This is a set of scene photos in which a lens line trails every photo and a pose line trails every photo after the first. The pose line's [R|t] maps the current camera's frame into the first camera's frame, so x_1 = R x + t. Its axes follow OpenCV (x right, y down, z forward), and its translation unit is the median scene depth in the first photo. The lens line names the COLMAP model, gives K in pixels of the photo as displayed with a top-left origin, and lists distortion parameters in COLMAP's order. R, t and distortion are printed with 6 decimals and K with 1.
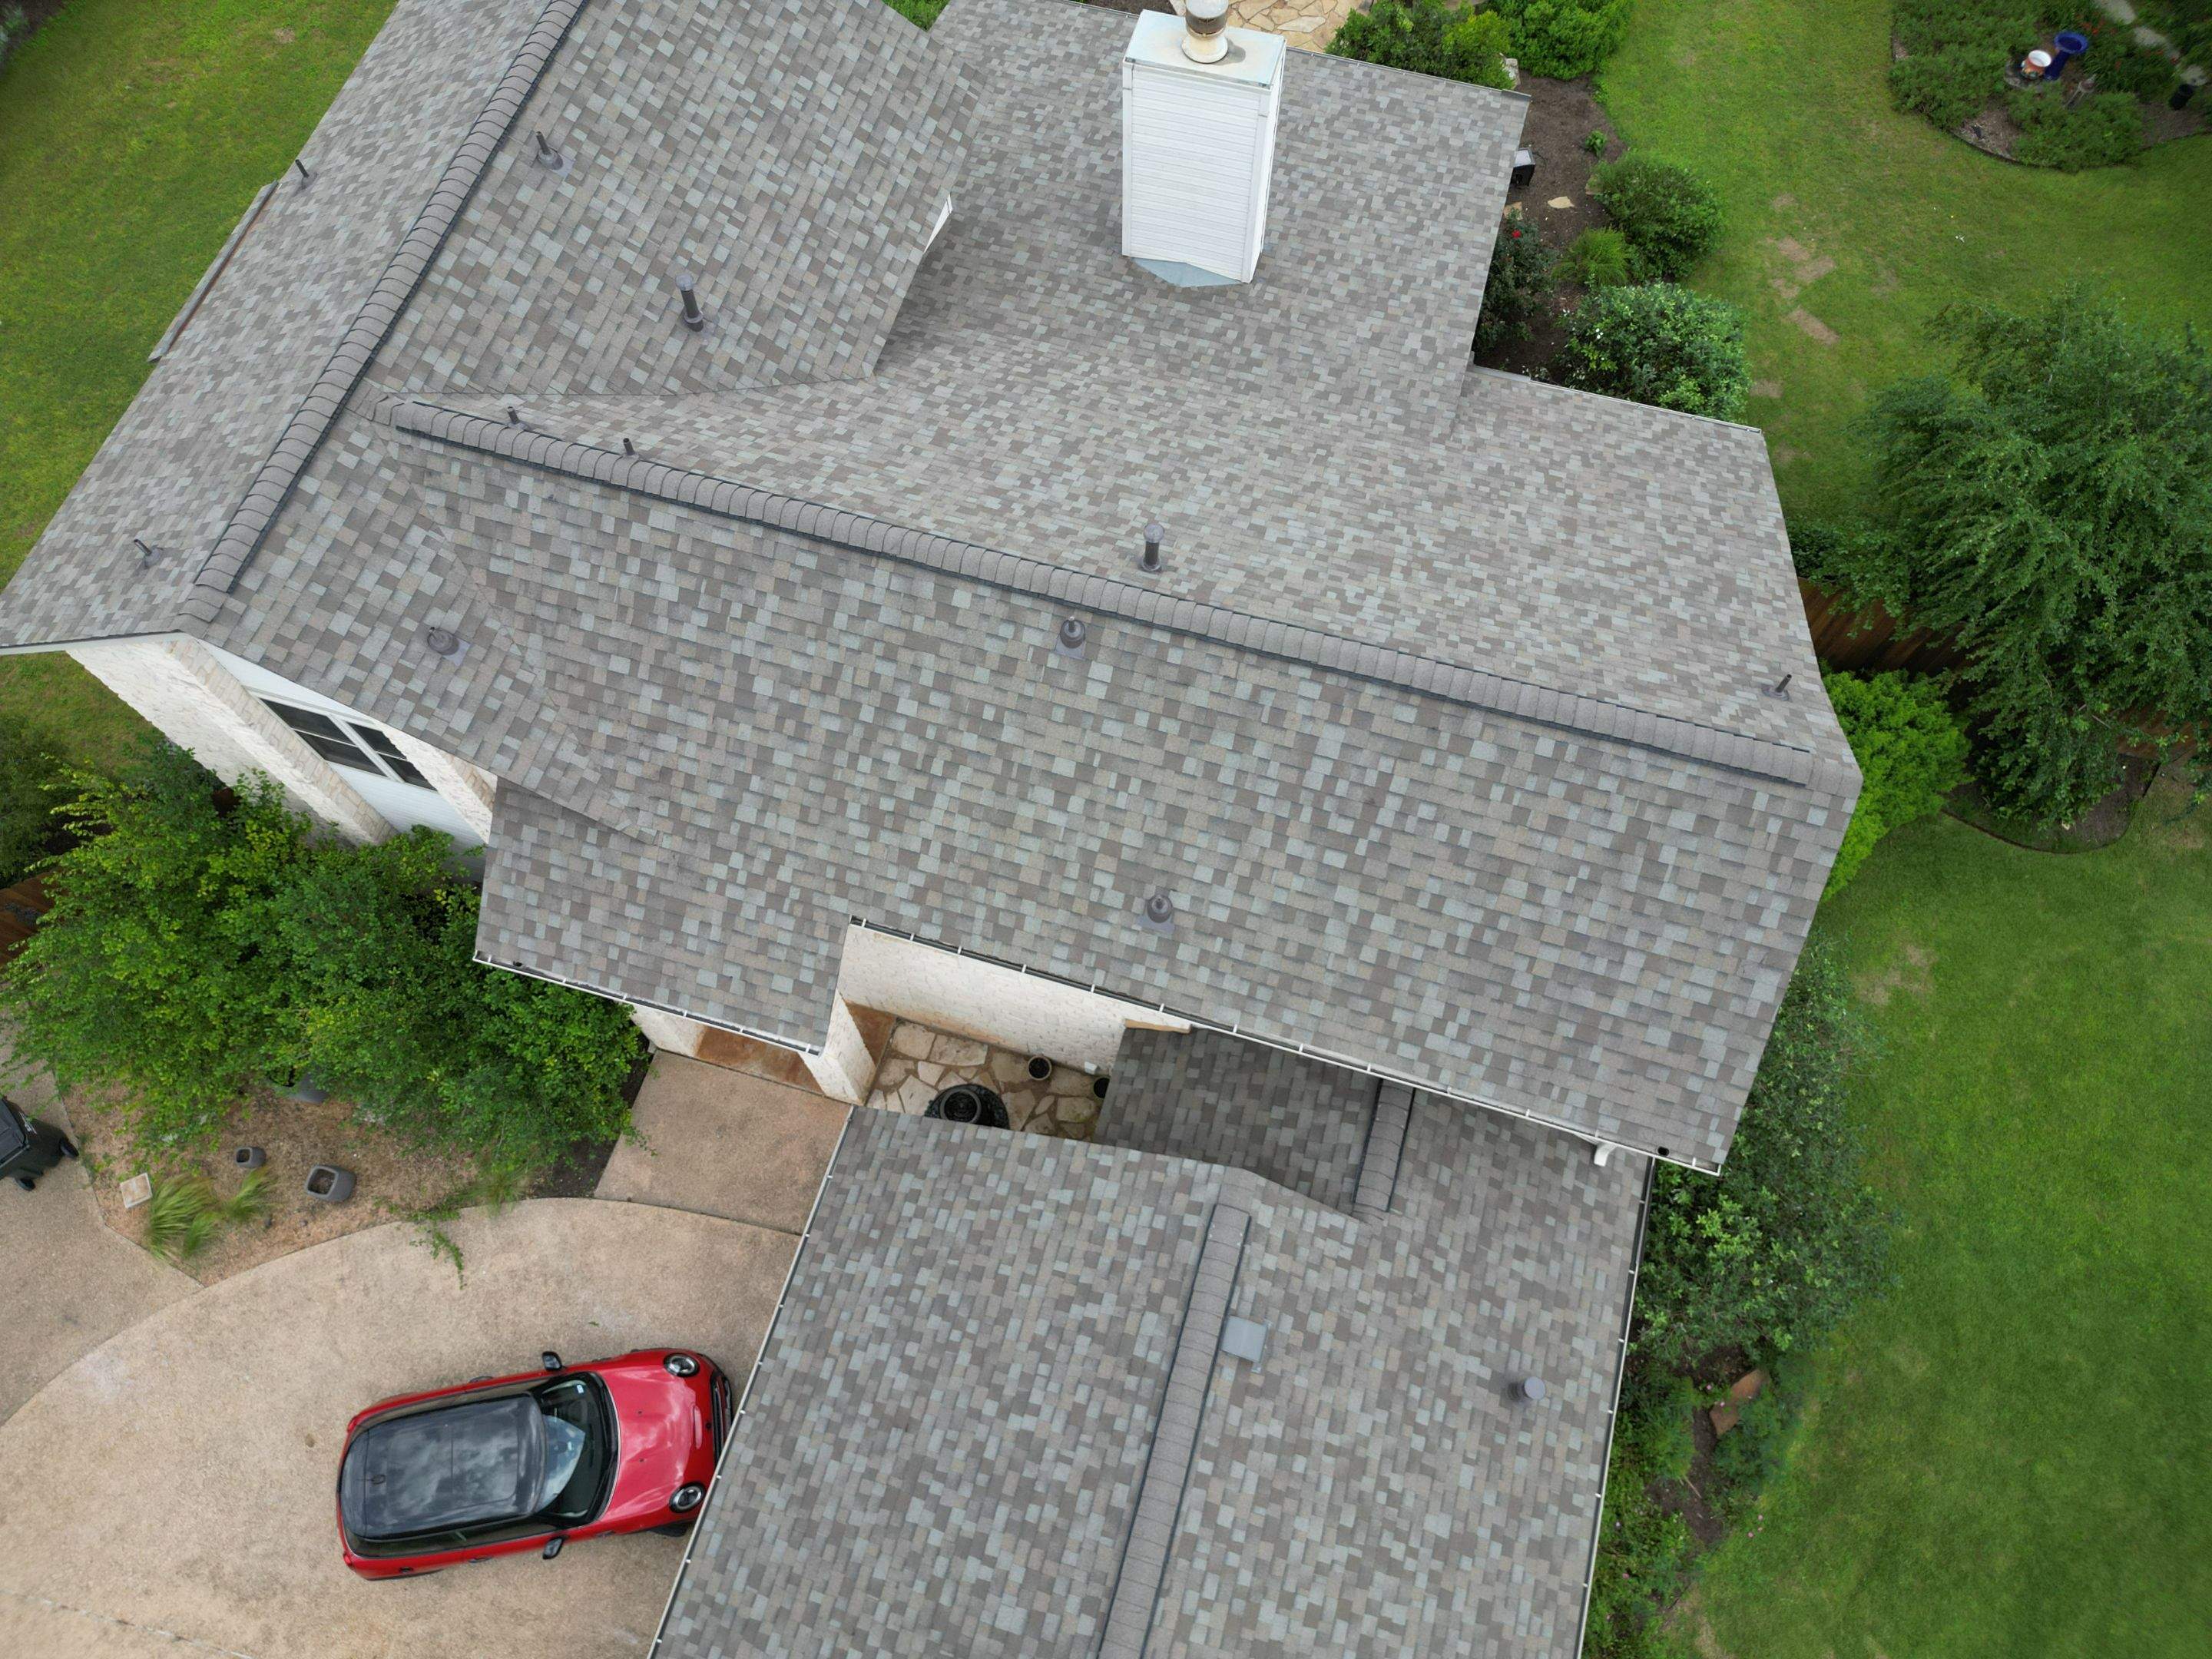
lens RADIAL K [[1548.0, 0, 1099.8], [0, 1548.0, 830.4], [0, 0, 1]] dist [0.073050, -0.074466]
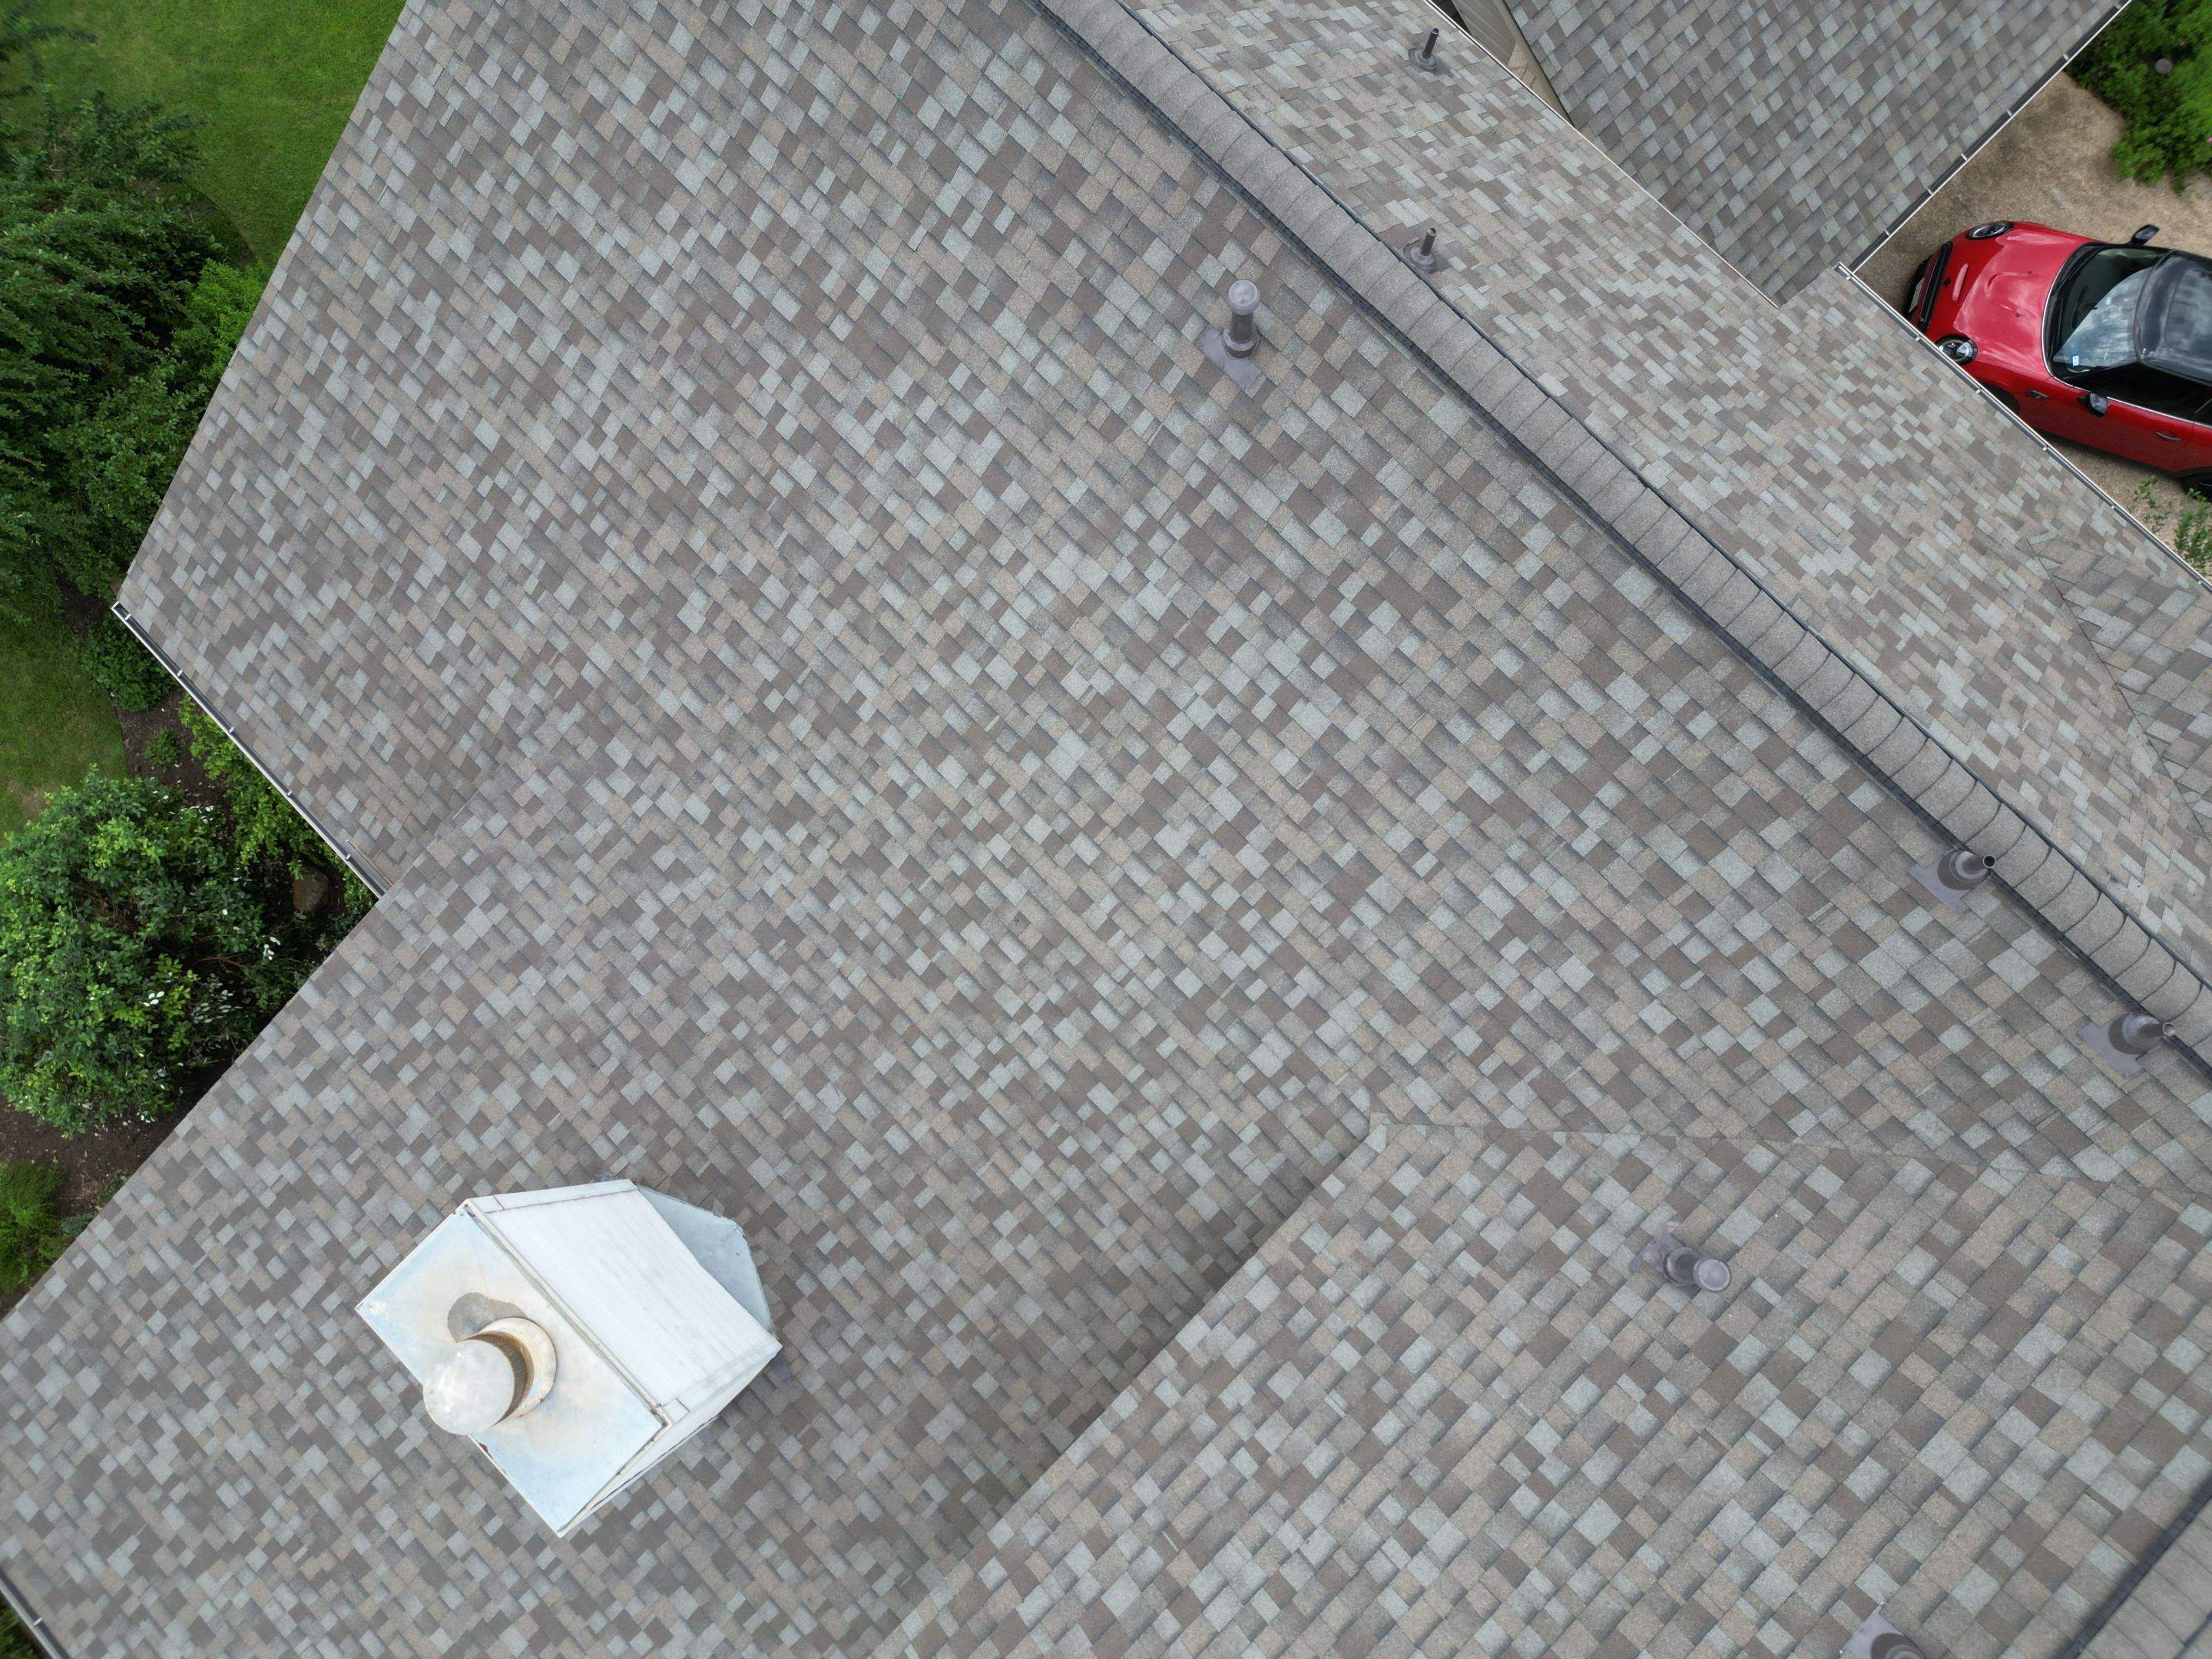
lens RADIAL K [[1548.0, 0, 1103.6], [0, 1548.0, 828.2], [0, 0, 1]] dist [0.073050, -0.074466]
pose [[-0.873783, -0.475504, 0.101980, -0.076781], [0.451858, -0.716290, 0.531745, -0.667304], [-0.179800, 0.510710, 0.840742, 0.567322]]
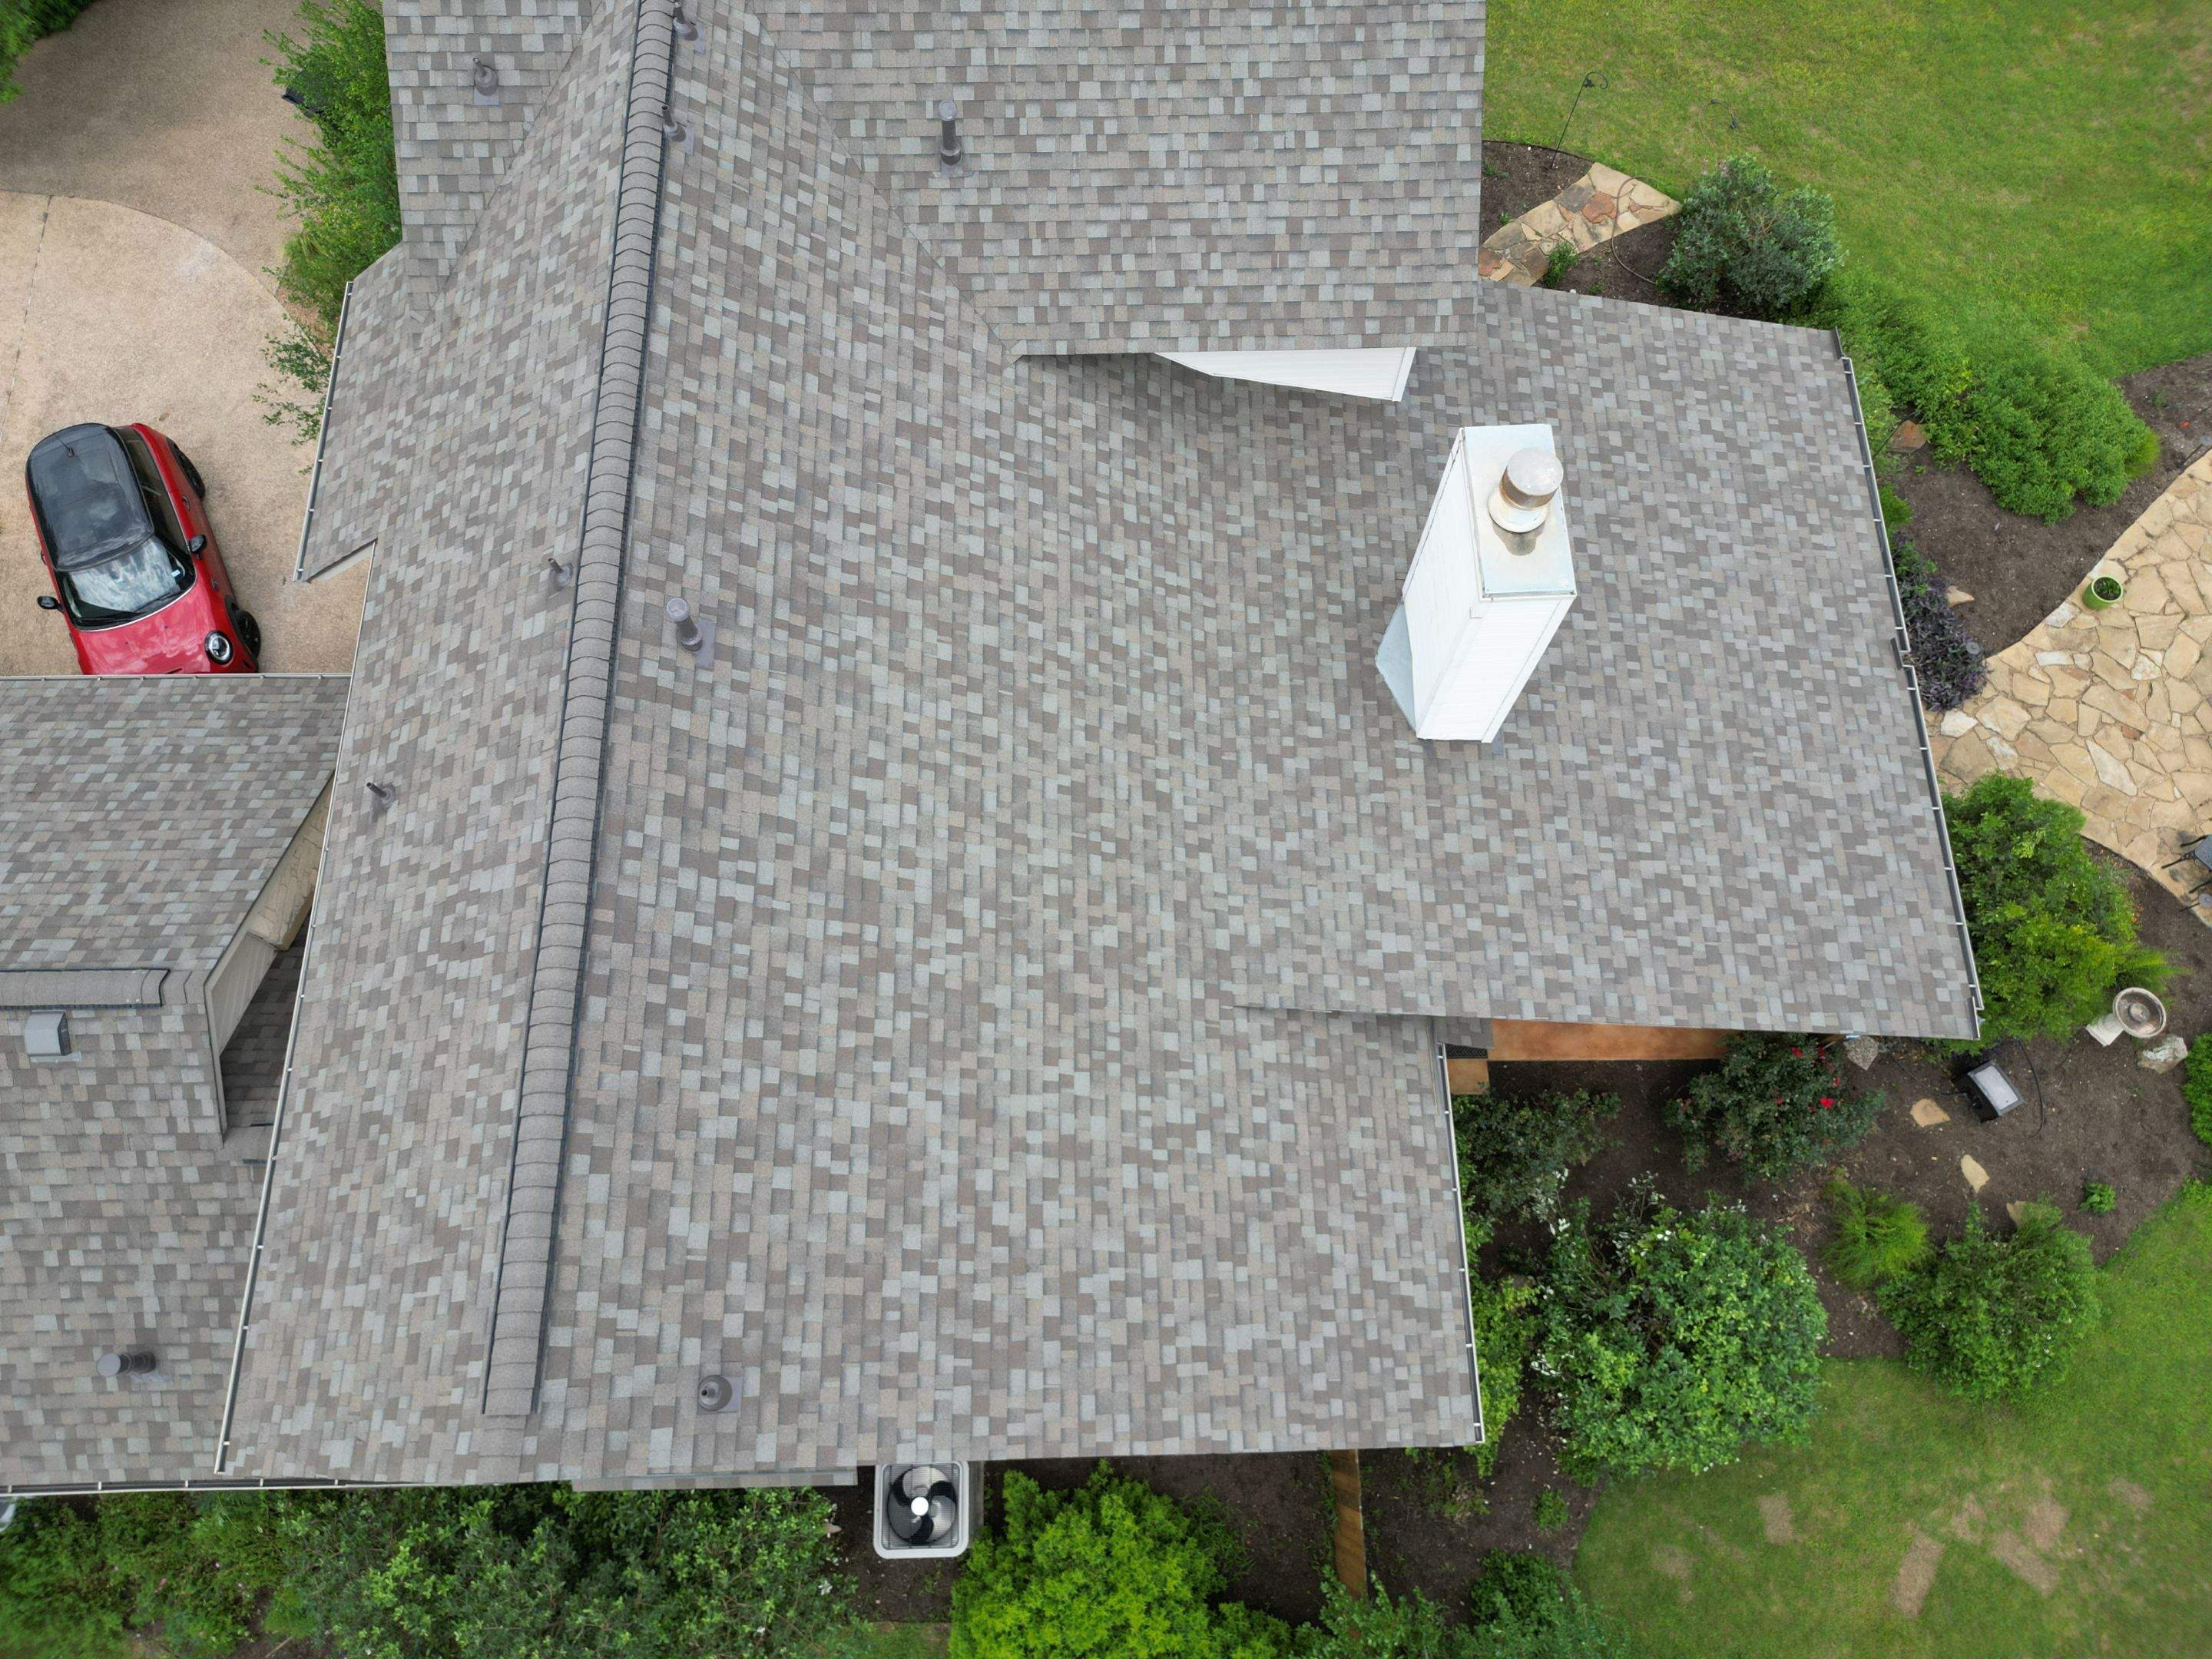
lens RADIAL K [[1548.0, 0, 1096.8], [0, 1548.0, 833.0], [0, 0, 1]] dist [0.073050, -0.074466]
pose [[0.297997, 0.900658, -0.316249, 0.472088], [-0.873987, 0.390657, 0.289022, -0.573657], [0.383854, 0.190270, 0.903578, 0.308068]]
